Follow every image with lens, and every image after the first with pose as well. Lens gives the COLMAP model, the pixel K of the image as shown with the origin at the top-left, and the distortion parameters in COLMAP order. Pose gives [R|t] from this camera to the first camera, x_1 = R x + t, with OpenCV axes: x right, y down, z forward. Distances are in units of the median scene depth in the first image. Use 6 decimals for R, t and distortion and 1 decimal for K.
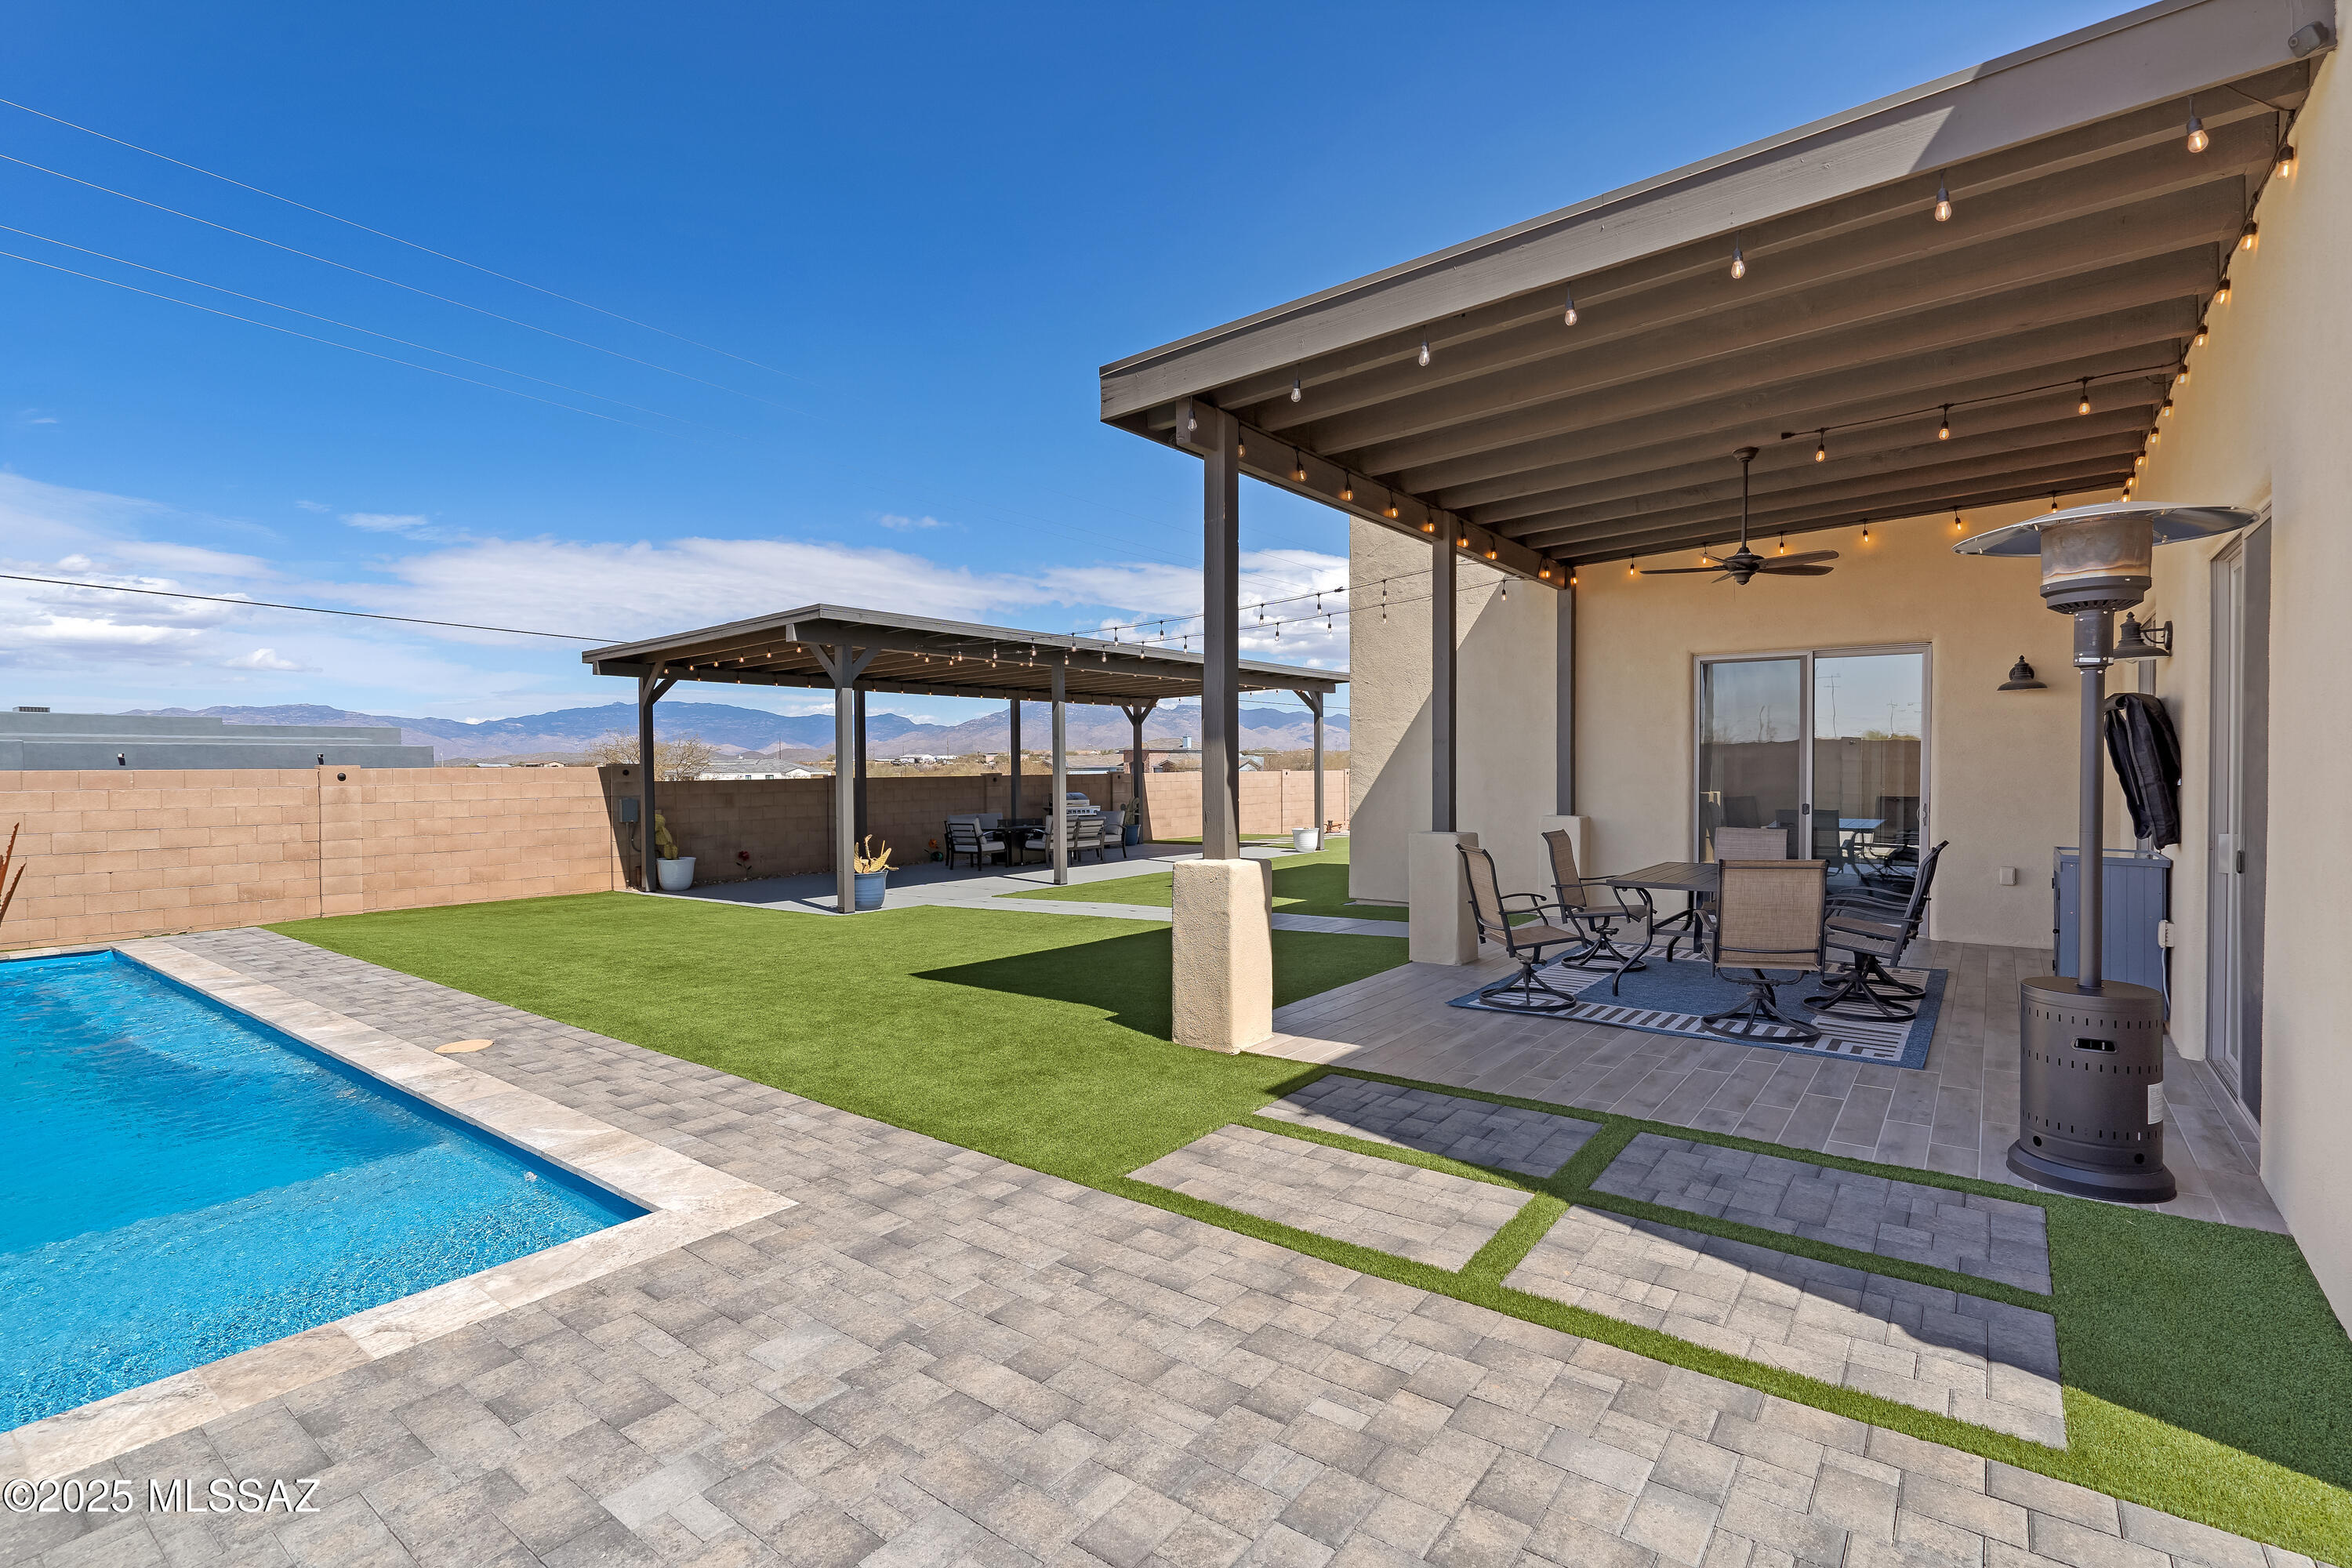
lens RADIAL K [[1091.5, 0, 1179.0], [0, 1091.5, 787.3], [0, 0, 1]] dist [-0.008495, 0.001981]
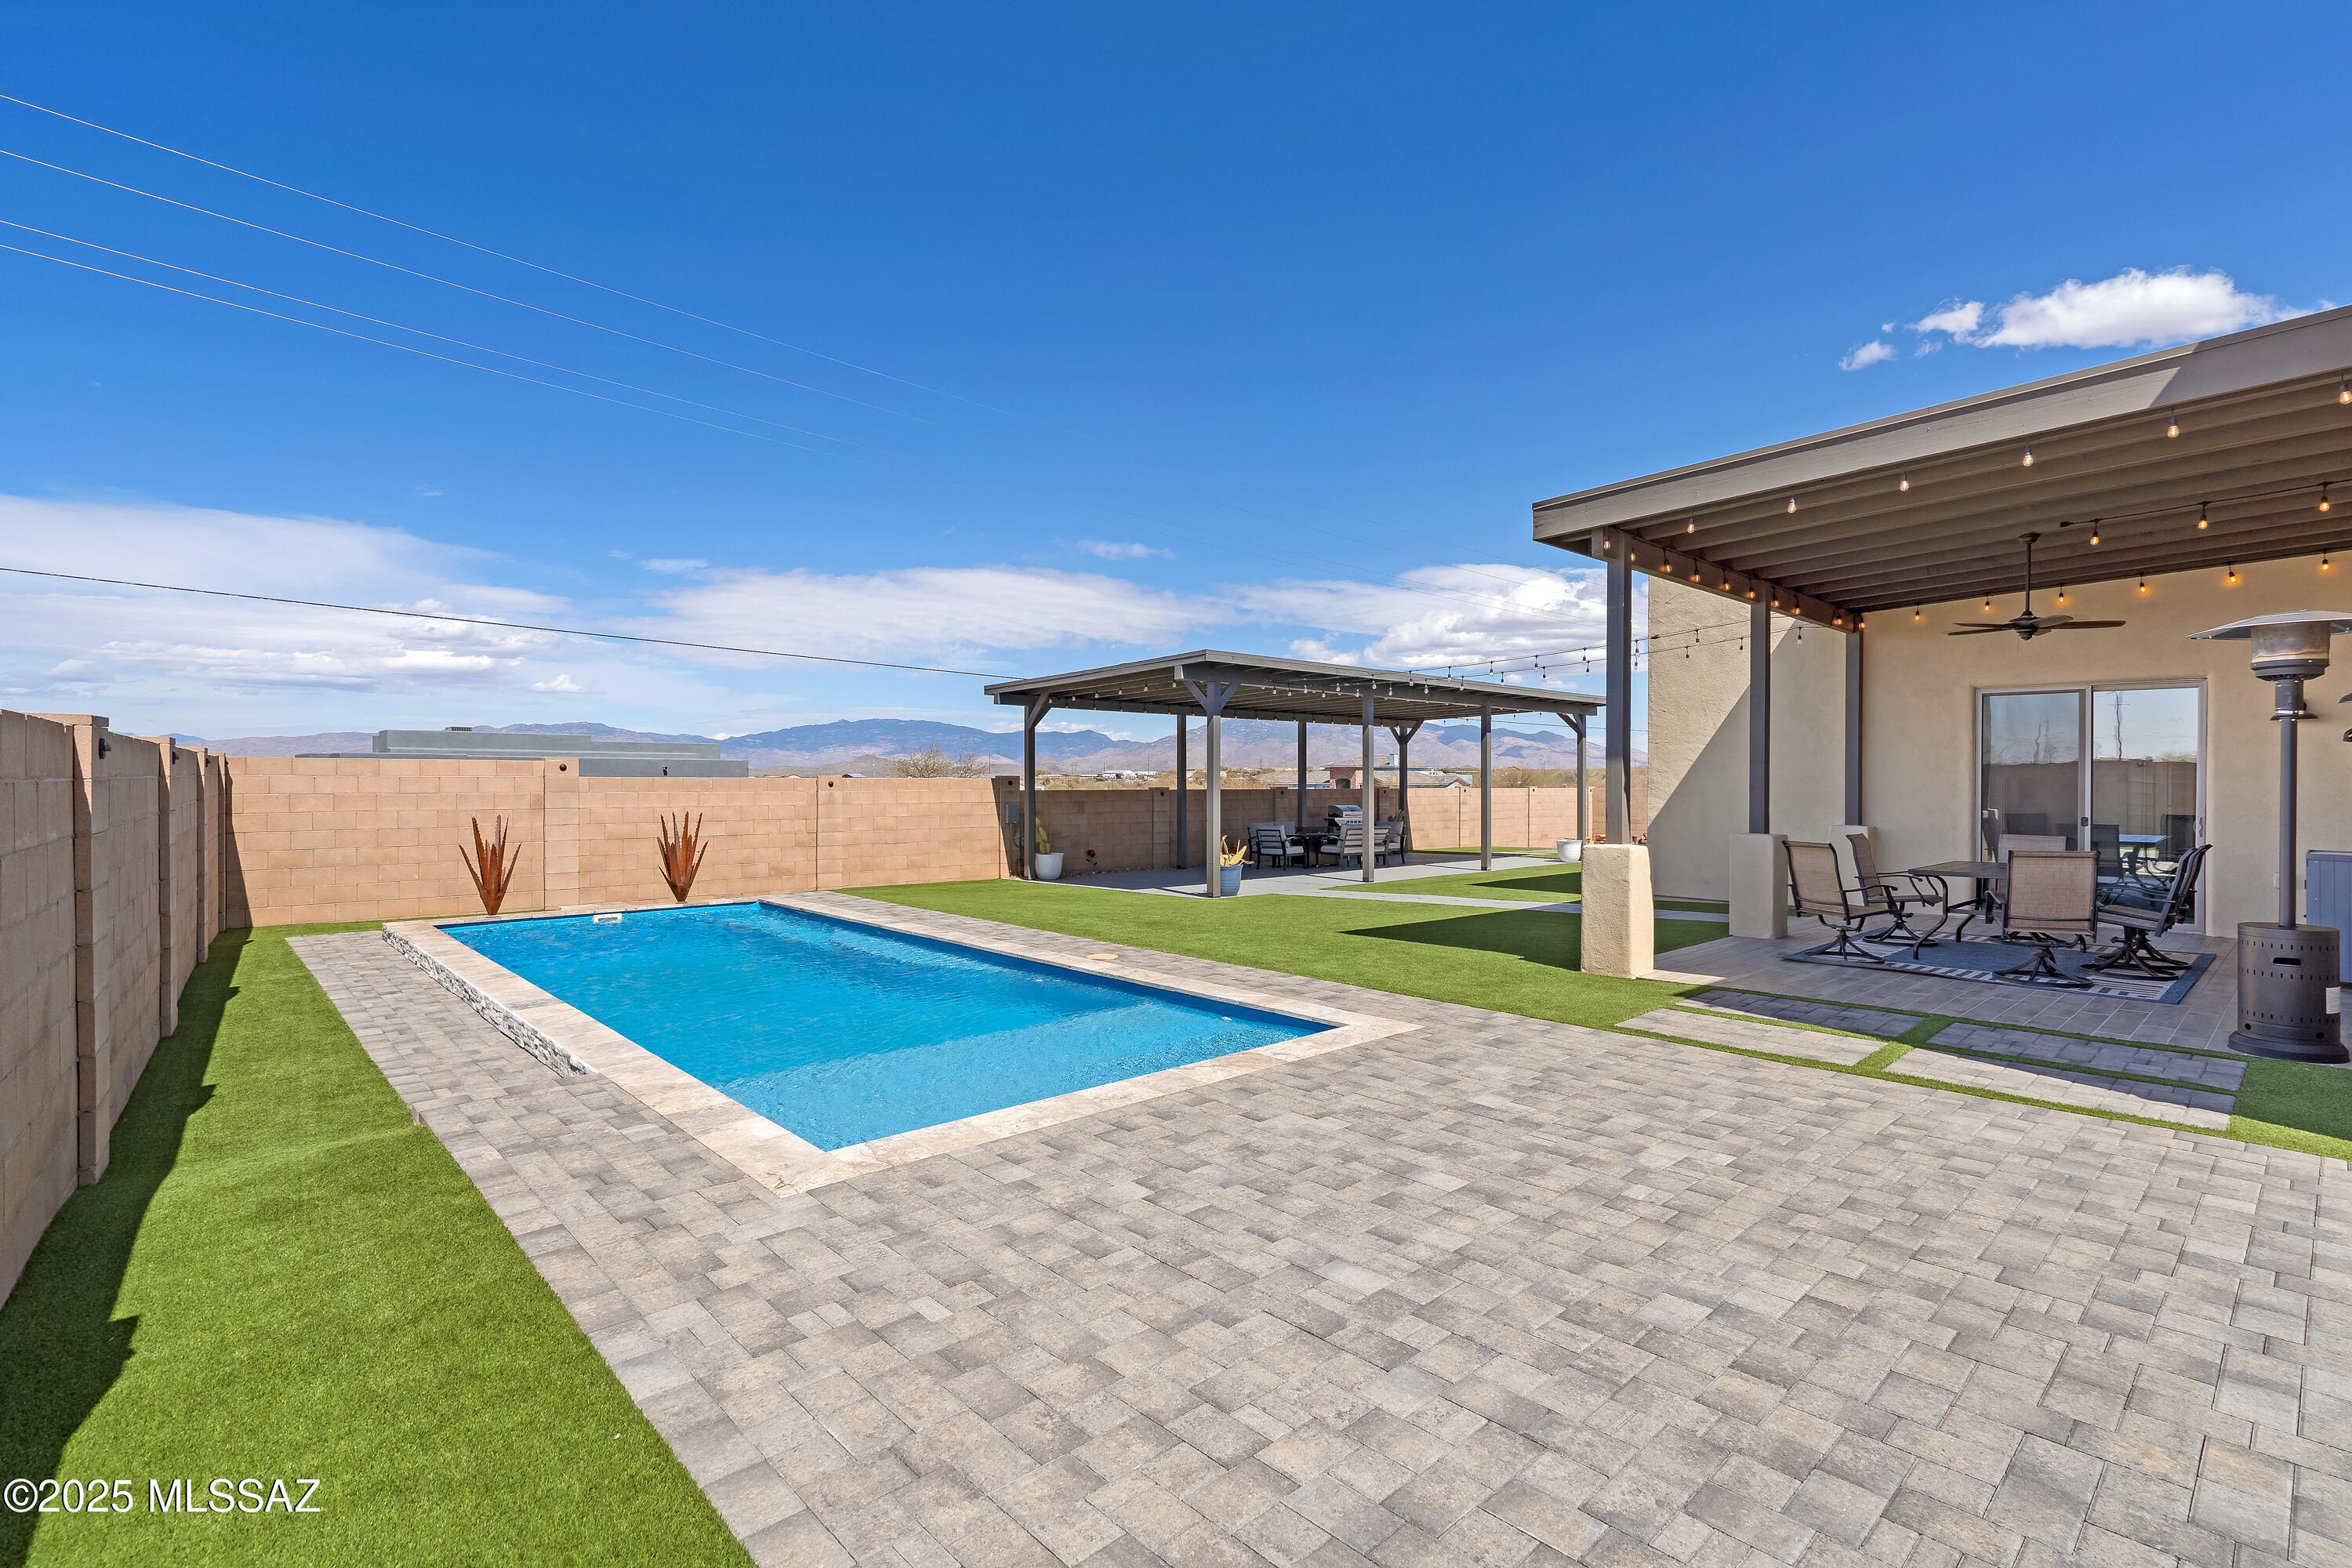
lens RADIAL K [[1091.5, 0, 1176.8], [0, 1091.5, 785.7], [0, 0, 1]] dist [-0.008495, 0.001981]
pose [[0.984035, 0.008844, -0.177755, -0.133567], [-0.011933, 0.999796, -0.016316, 0.009523], [0.177574, 0.018177, 0.983939, -0.243677]]
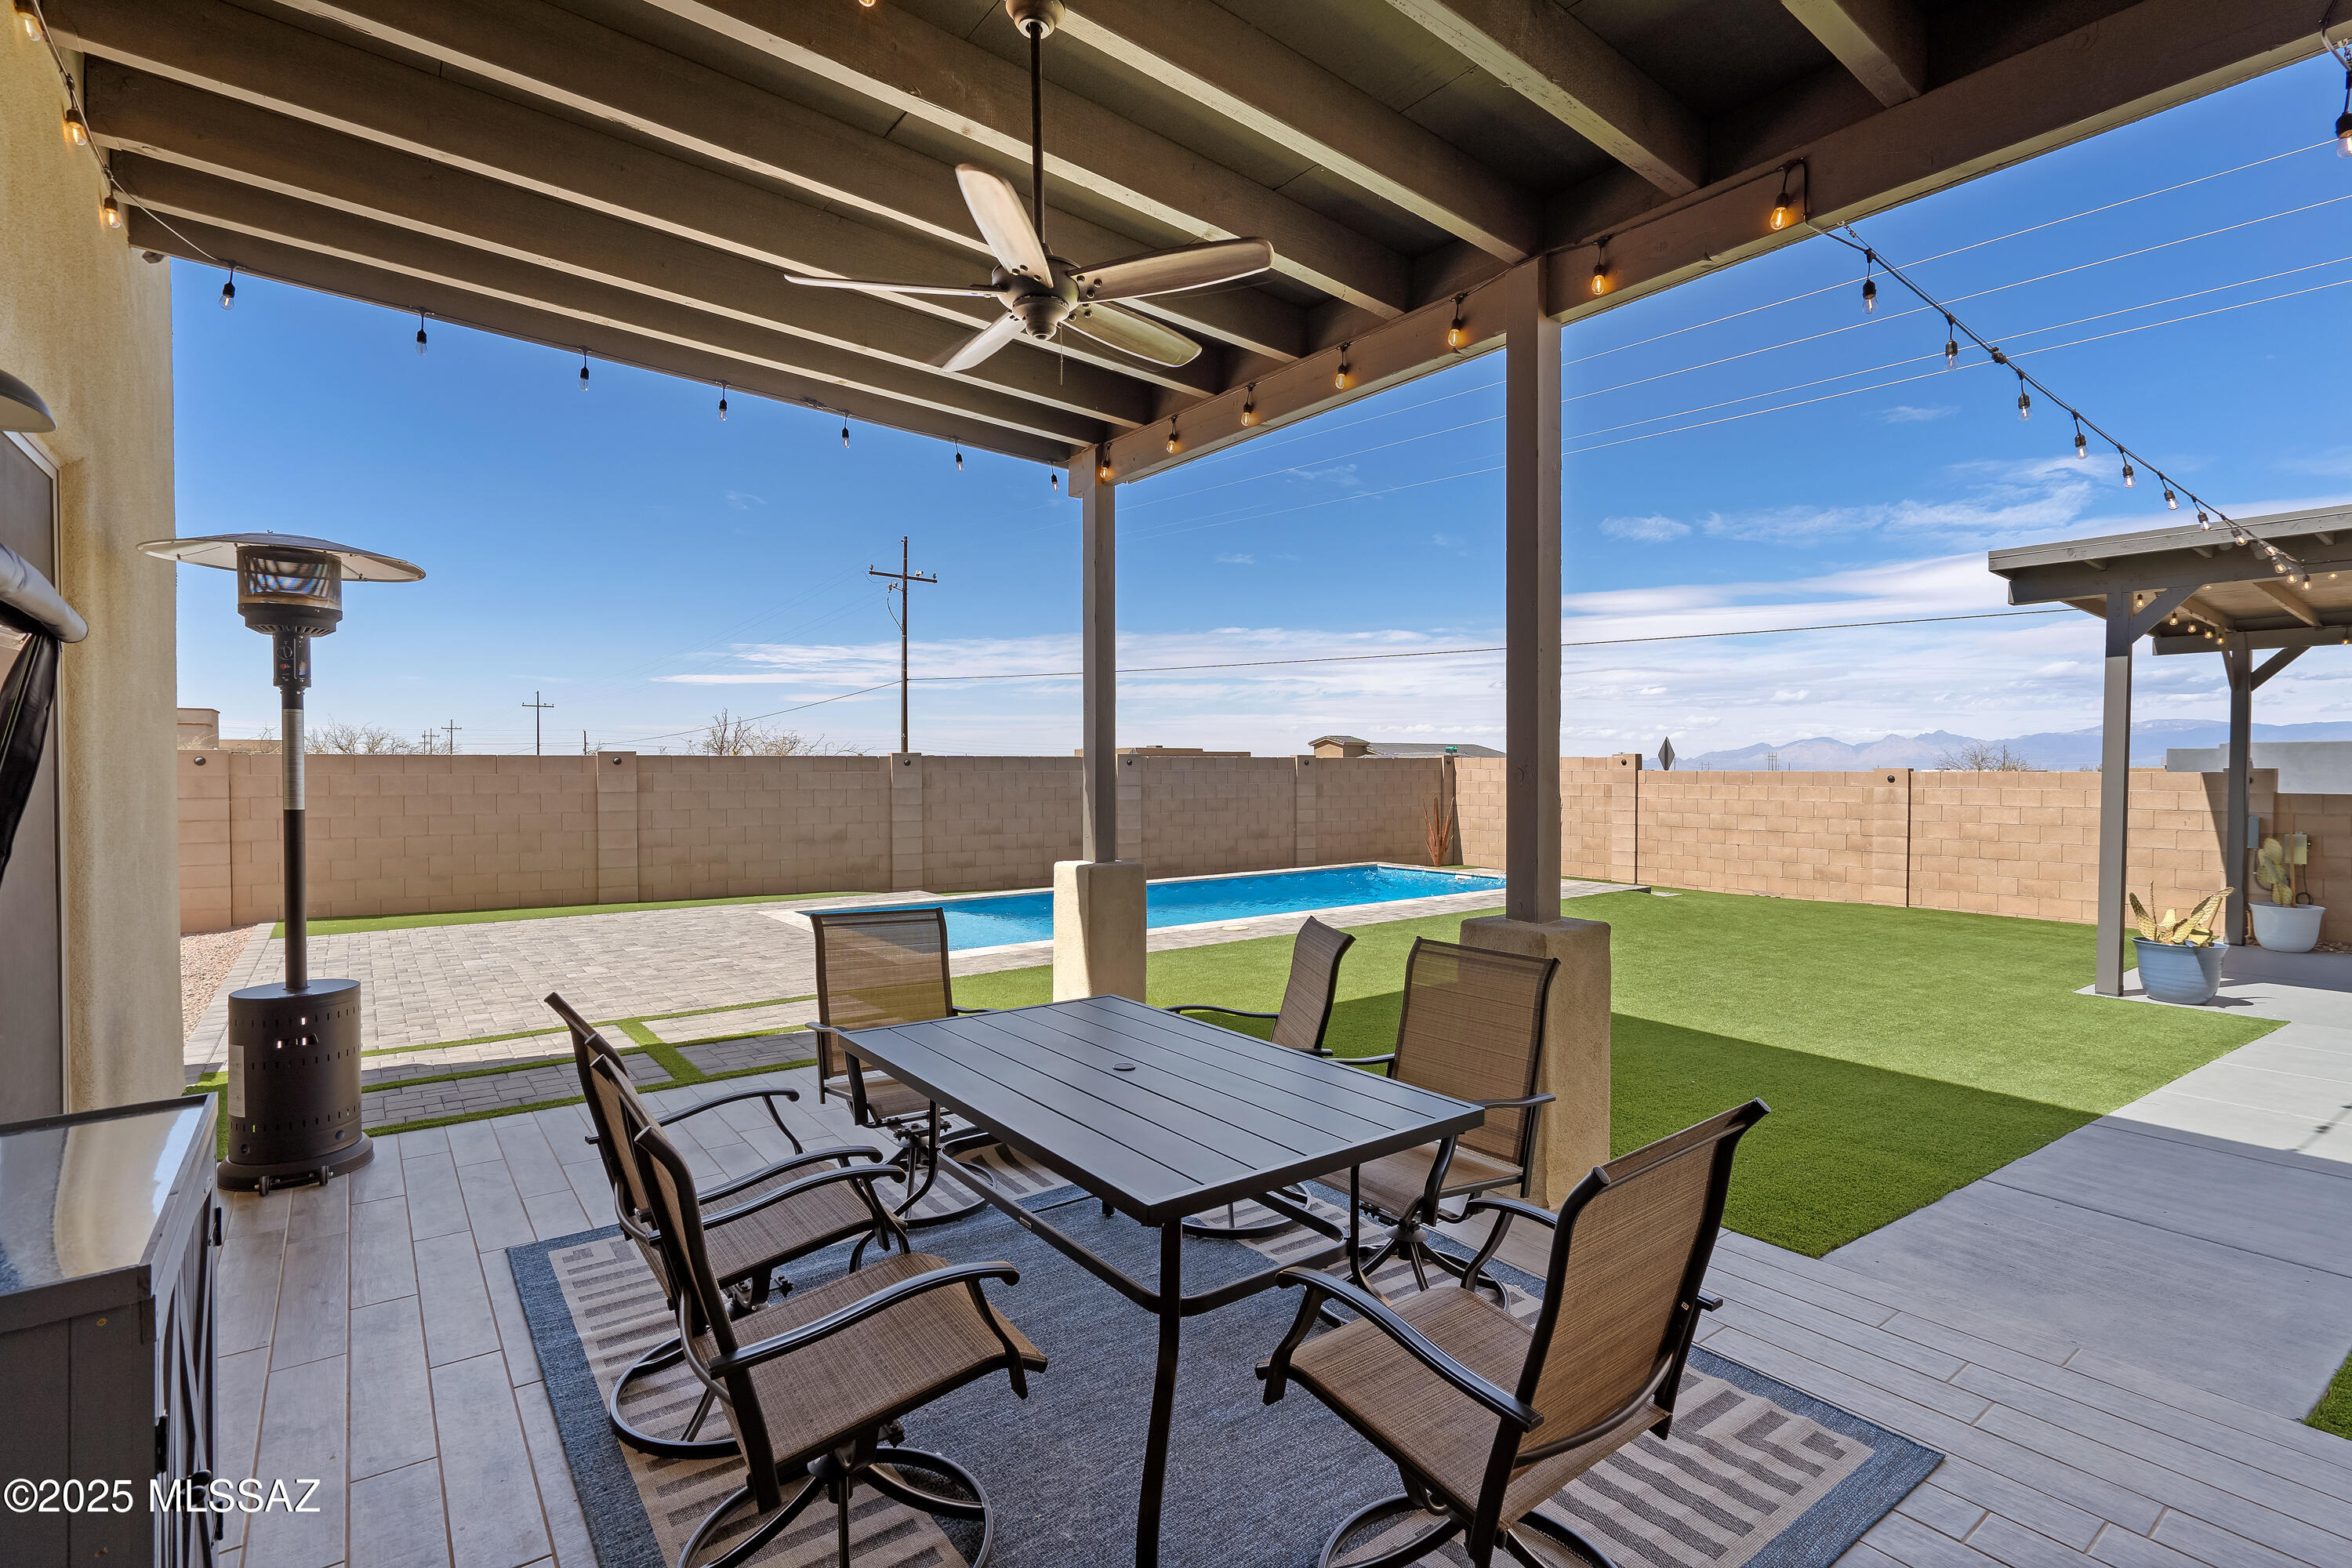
lens RADIAL K [[1091.5, 0, 1204.7], [0, 1091.5, 783.9], [0, 0, 1]] dist [-0.008495, 0.001981]
pose [[-0.260265, 0.019035, -0.965350, 0.509862], [-0.021901, 0.999432, 0.025611, -0.019316], [0.965289, 0.027808, -0.259700, 0.666210]]
